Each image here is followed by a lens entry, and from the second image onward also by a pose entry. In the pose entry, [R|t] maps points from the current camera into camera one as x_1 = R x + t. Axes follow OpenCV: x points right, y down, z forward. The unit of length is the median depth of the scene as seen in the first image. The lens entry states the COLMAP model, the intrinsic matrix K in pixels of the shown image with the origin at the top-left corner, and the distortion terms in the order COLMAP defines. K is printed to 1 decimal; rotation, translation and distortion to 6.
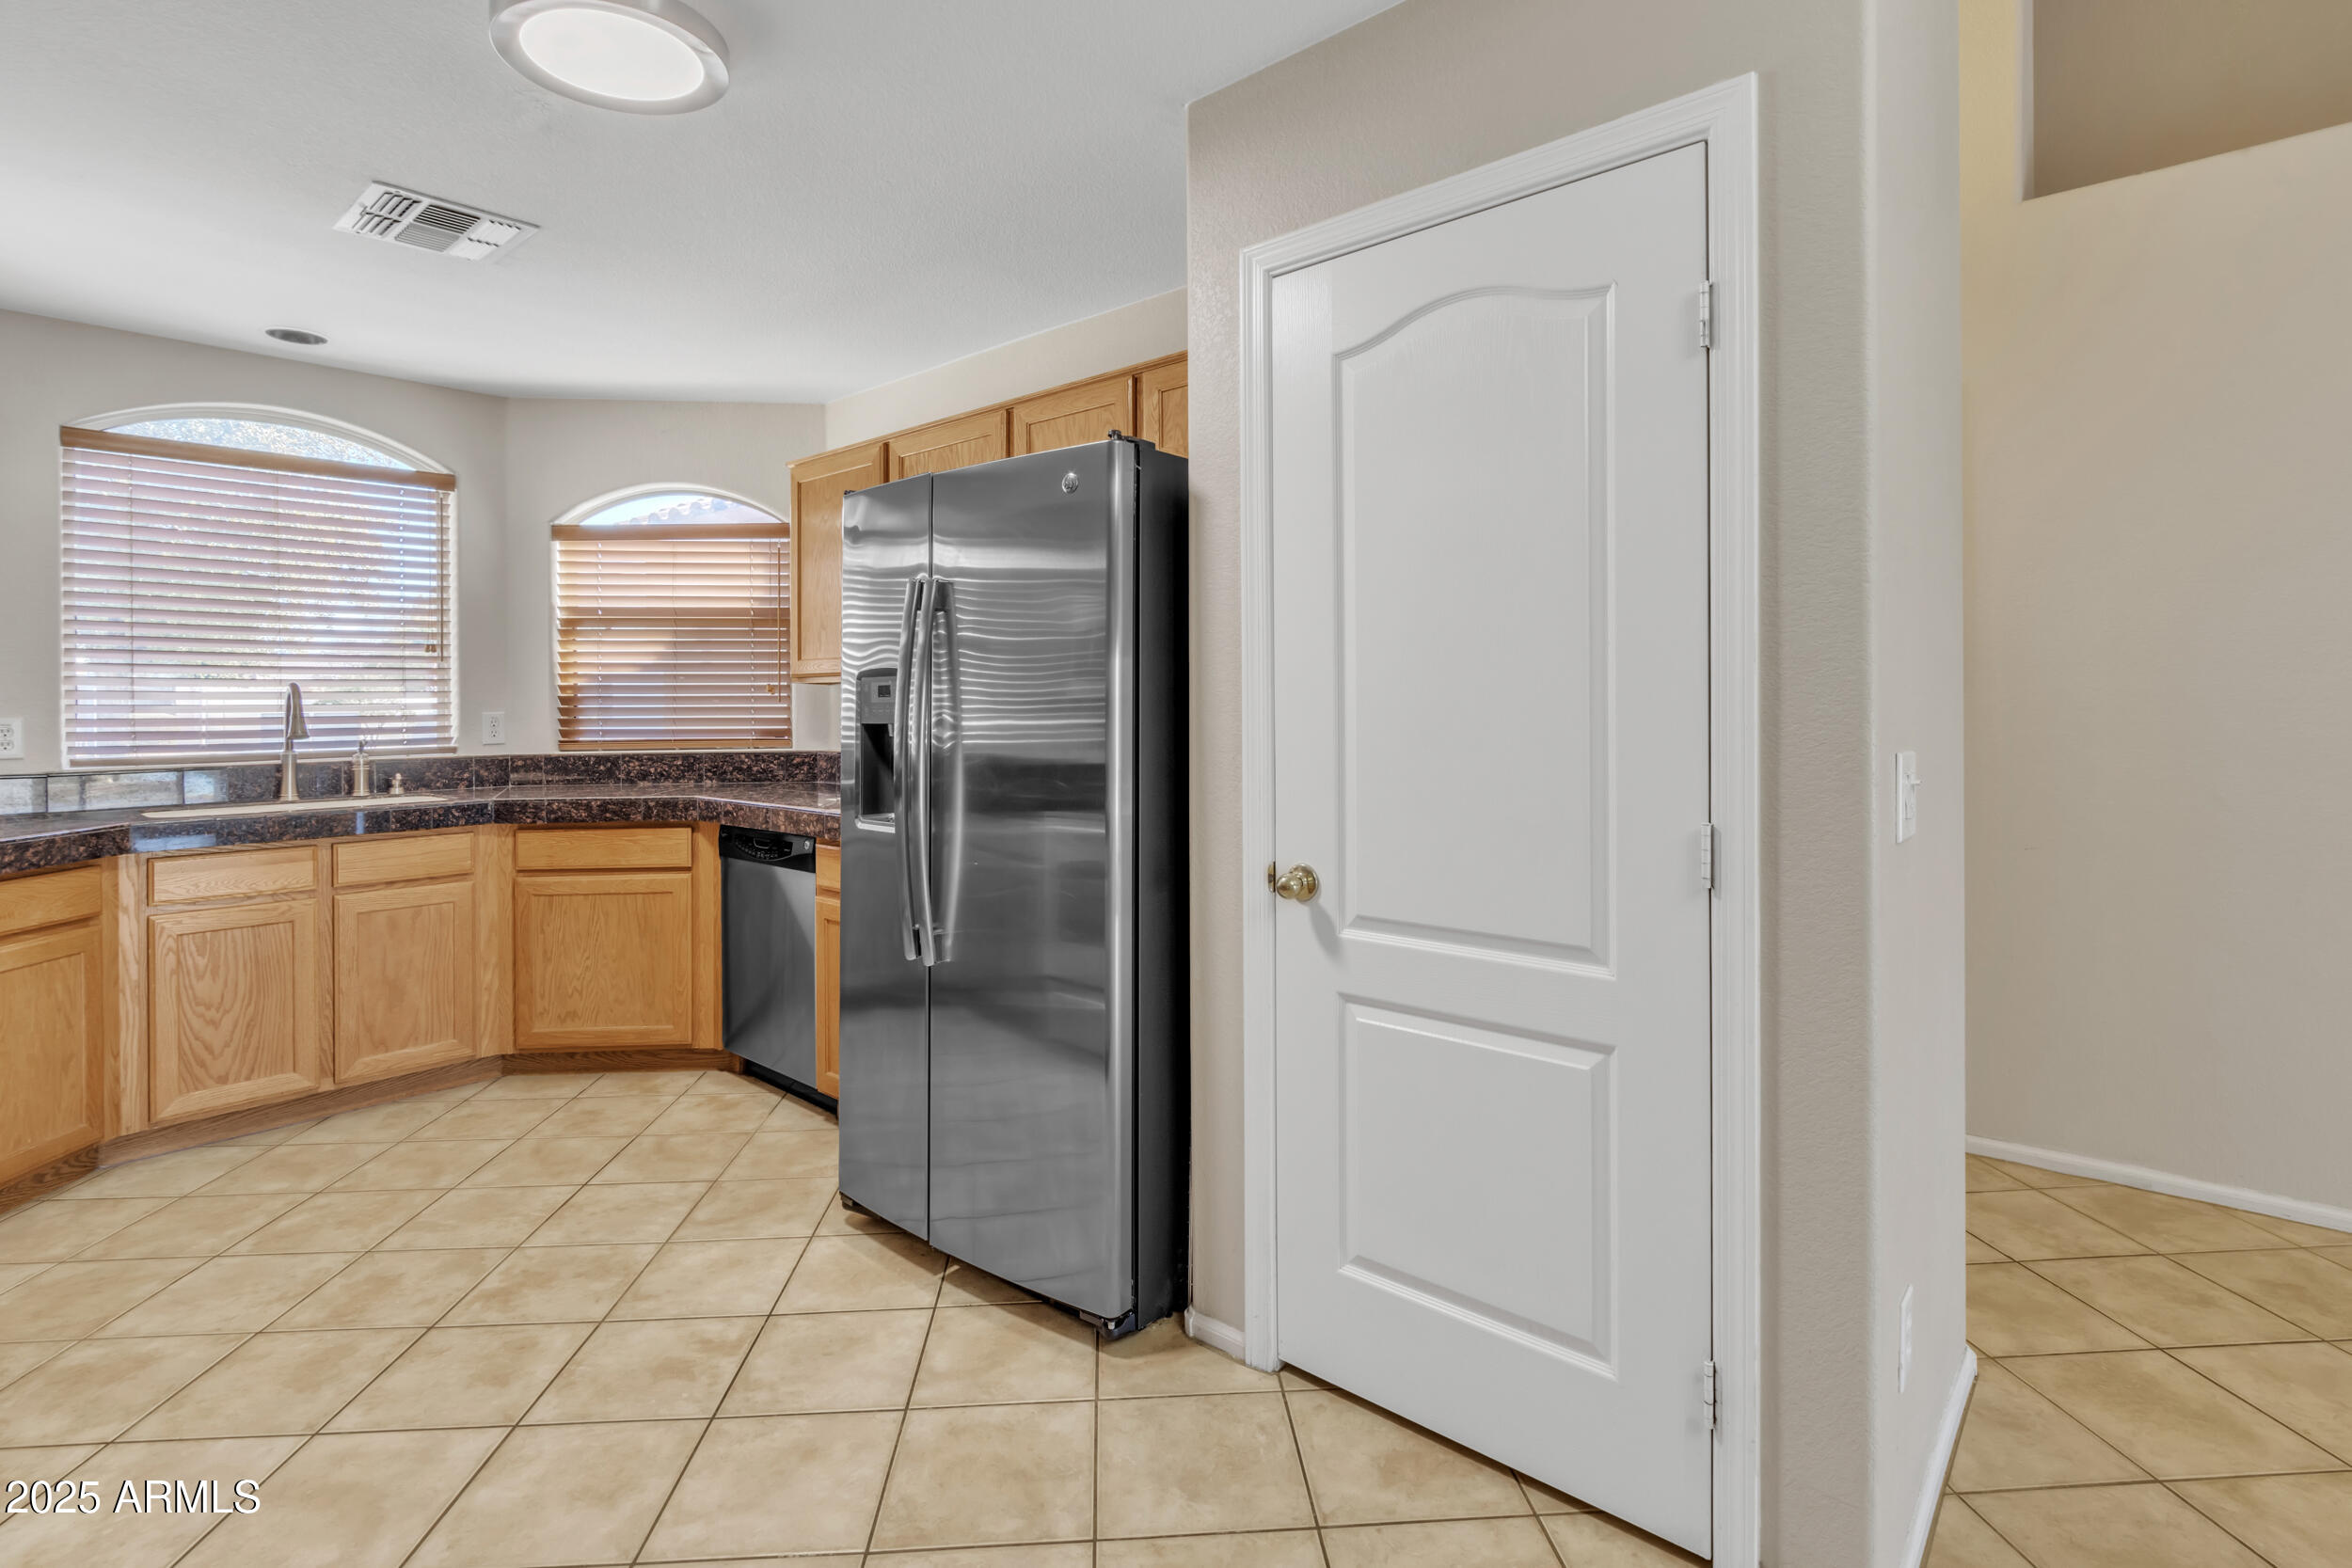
lens RADIAL K [[1096.0, 0, 1194.9], [0, 1096.0, 701.5], [0, 0, 1]] dist [-0.003557, -0.001963]
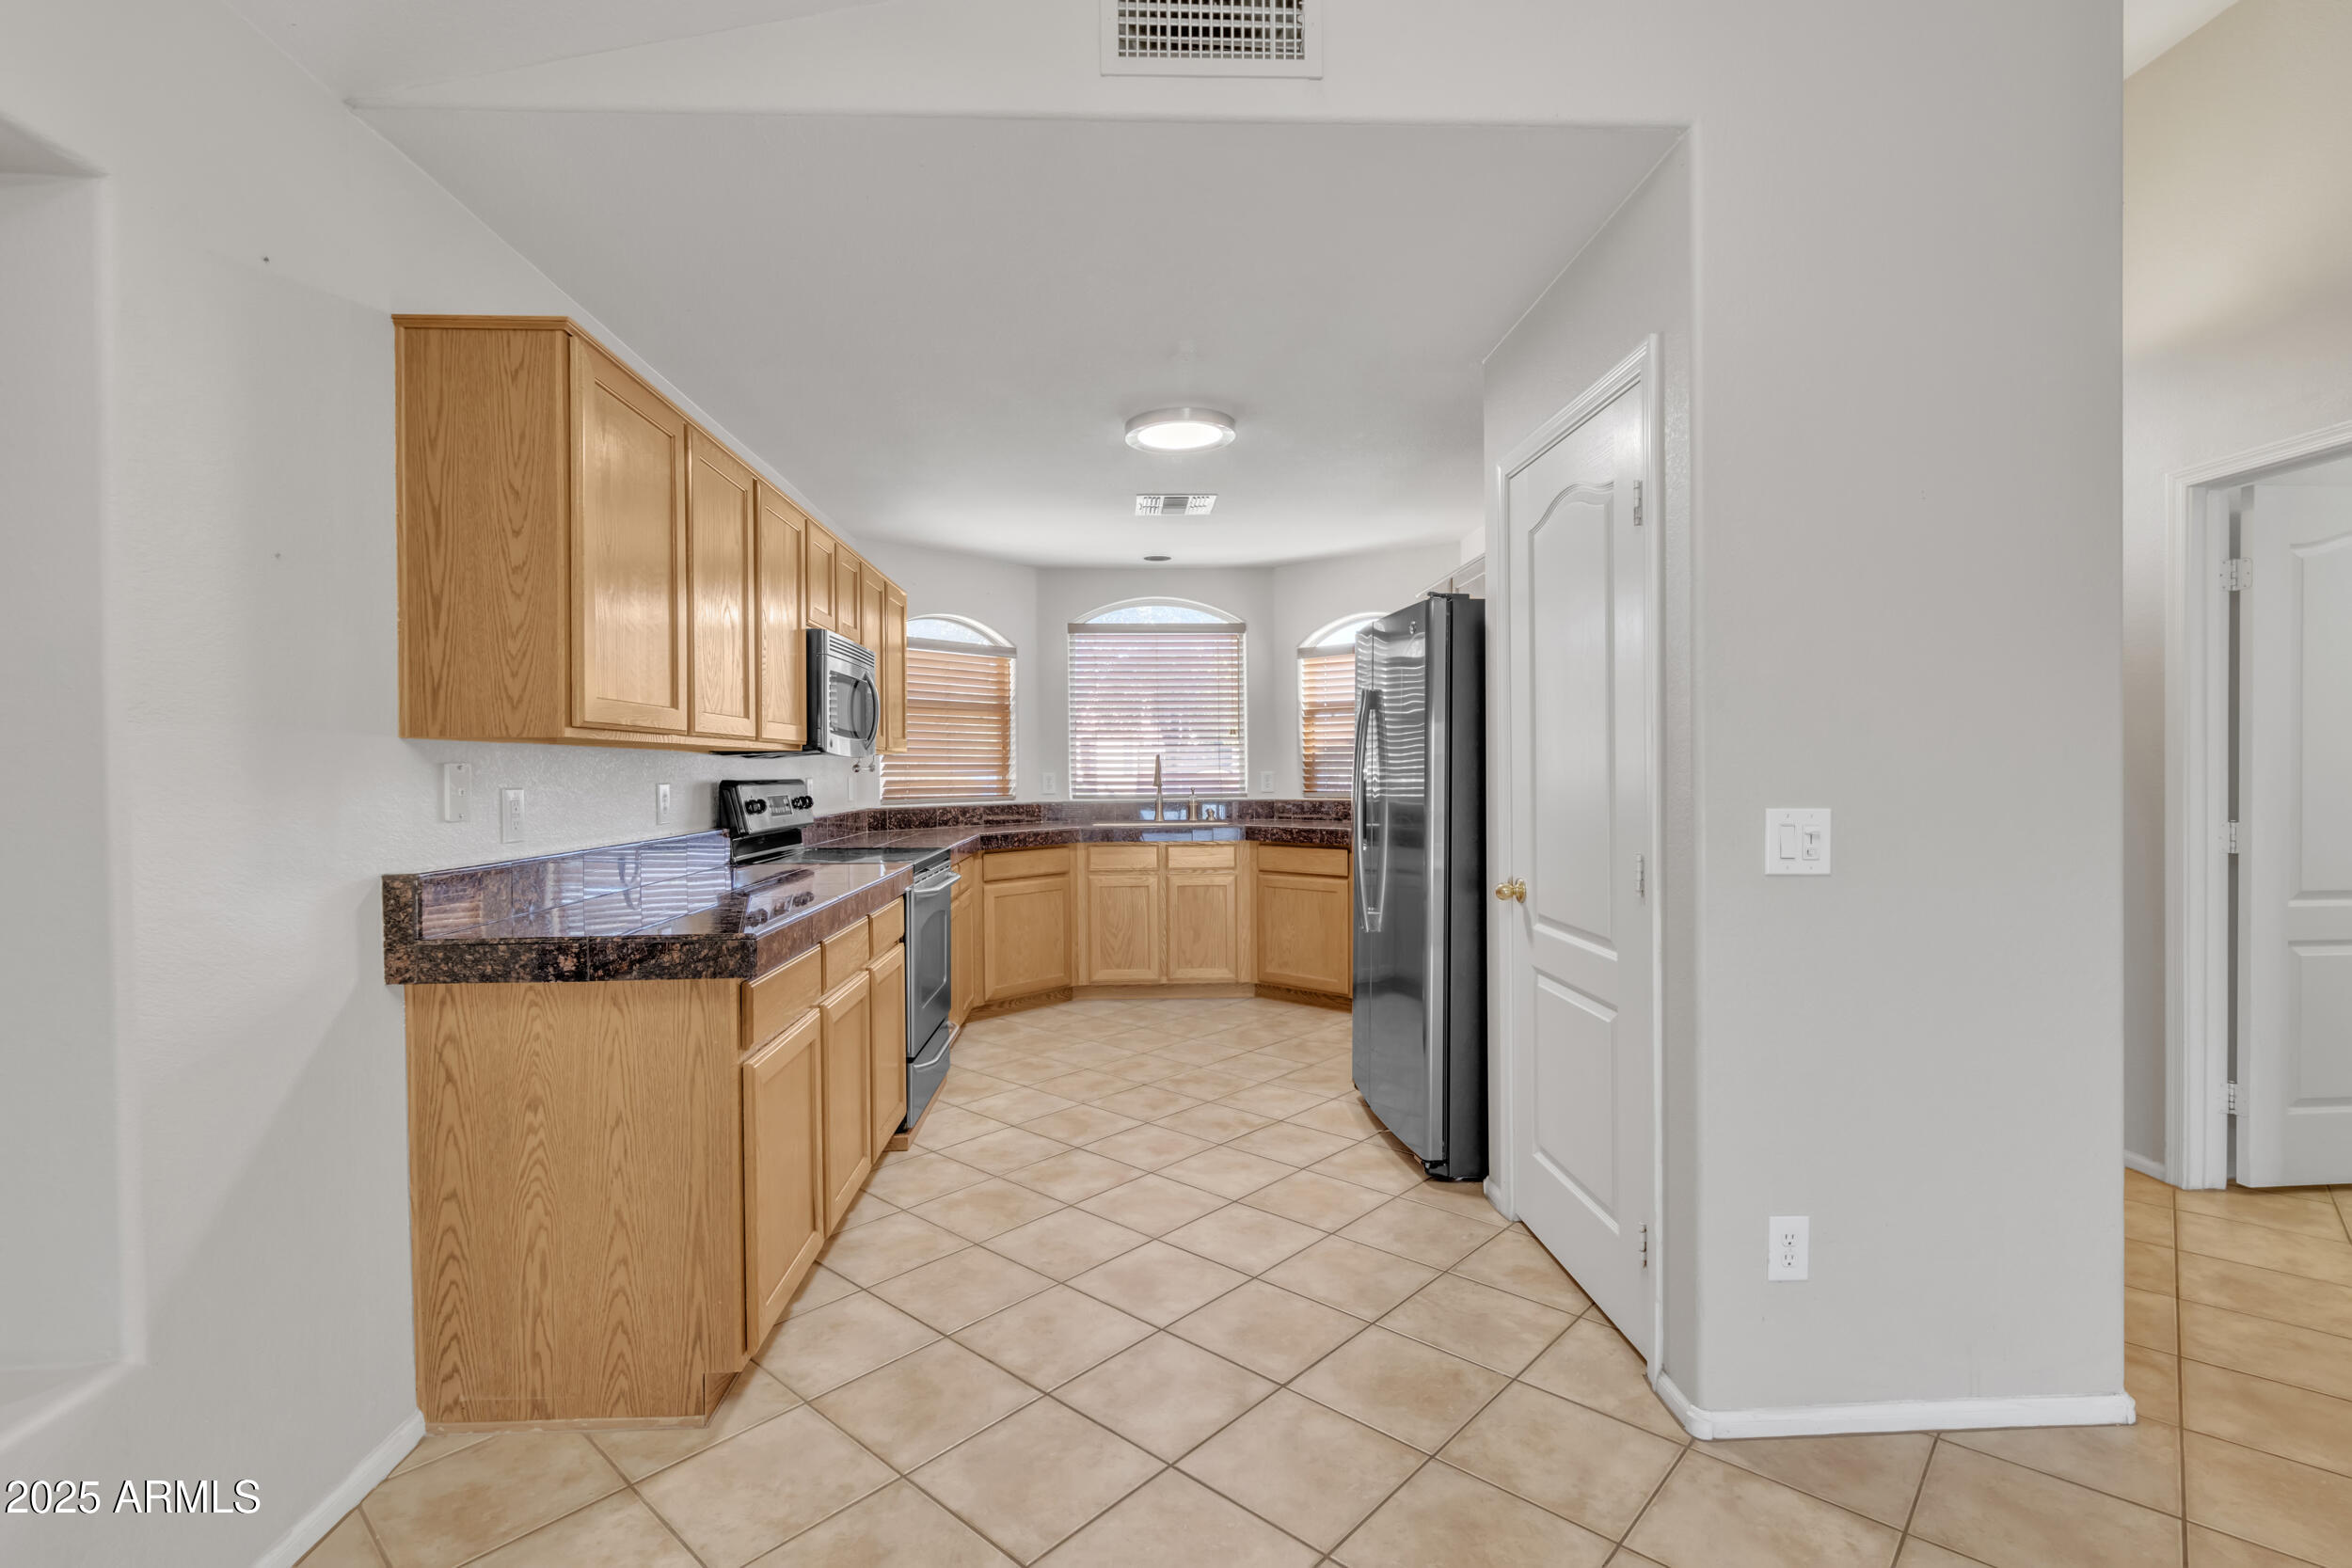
lens RADIAL K [[1096.0, 0, 1209.7], [0, 1096.0, 768.4], [0, 0, 1]] dist [-0.003557, -0.001963]
pose [[0.706416, 0.002330, -0.707793, 0.585650], [0.002004, 0.999984, 0.005292, -0.004860], [0.707794, -0.005157, 0.706400, -0.232986]]
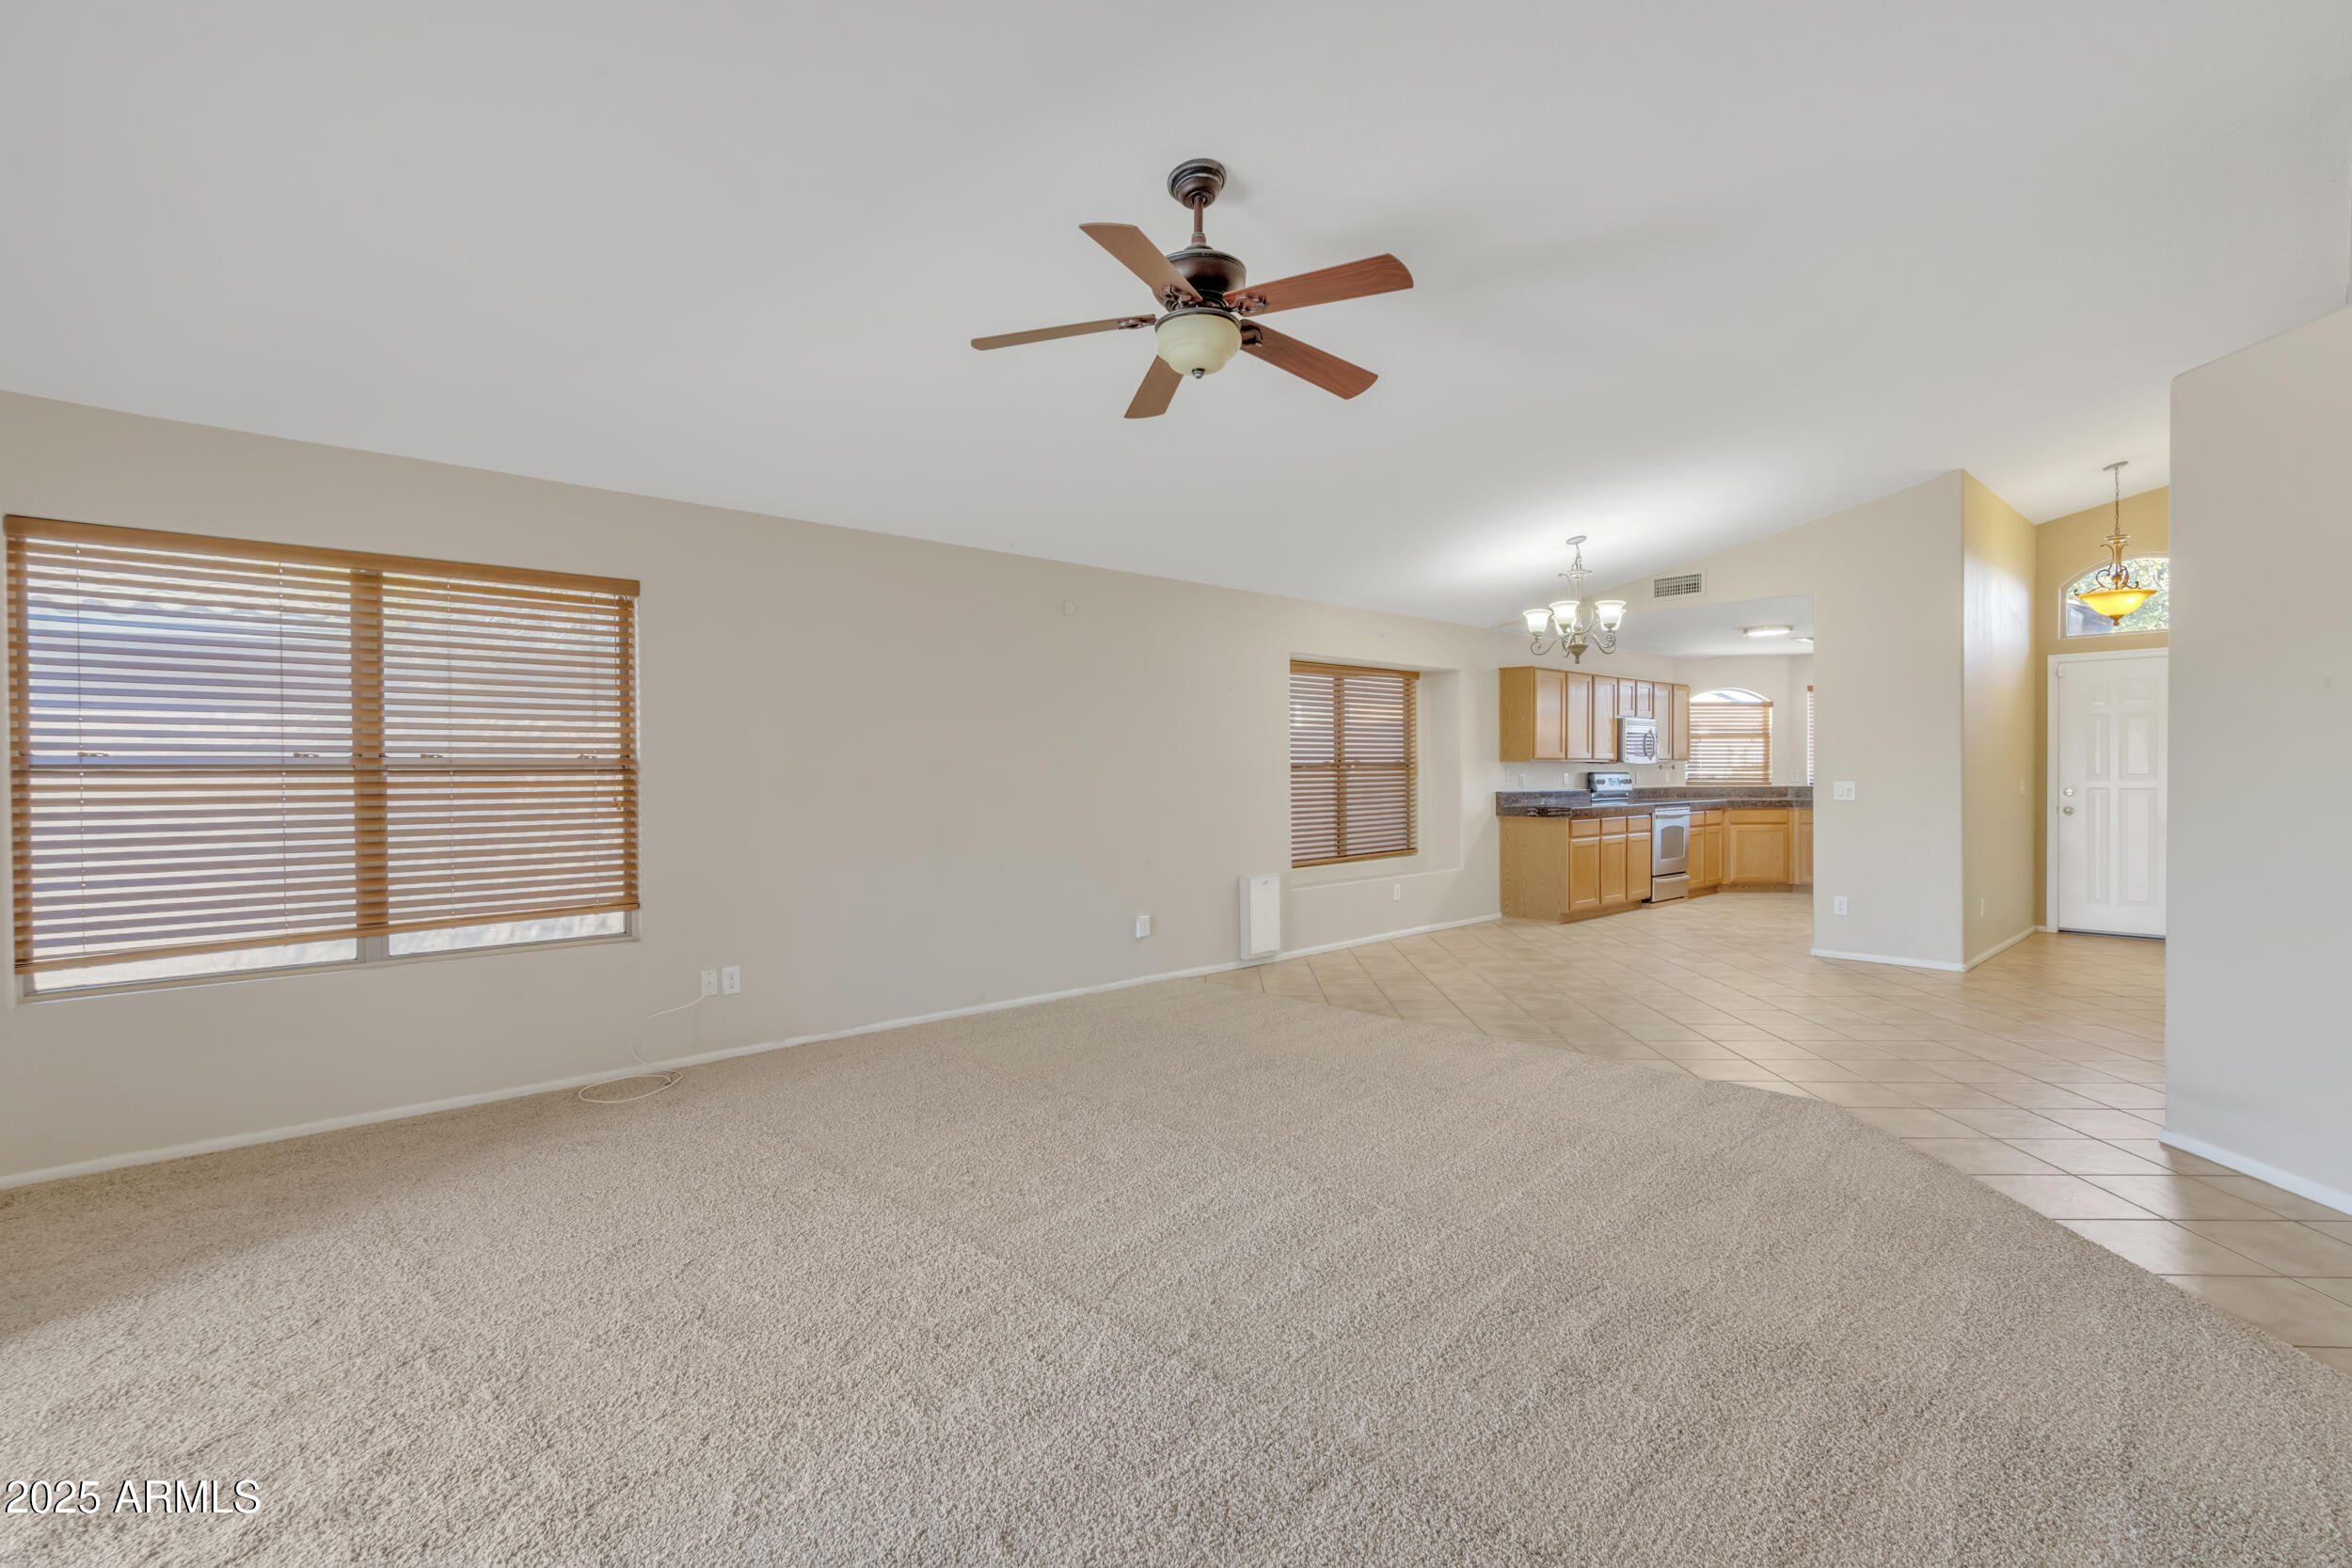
lens RADIAL K [[1096.0, 0, 1132.4], [0, 1096.0, 789.1], [0, 0, 1]] dist [-0.003557, -0.001963]
pose [[-0.136943, 0.027195, -0.990206, 2.990738], [0.002609, 0.999630, 0.027093, -0.029804], [0.990575, 0.001127, -0.136963, -0.720645]]
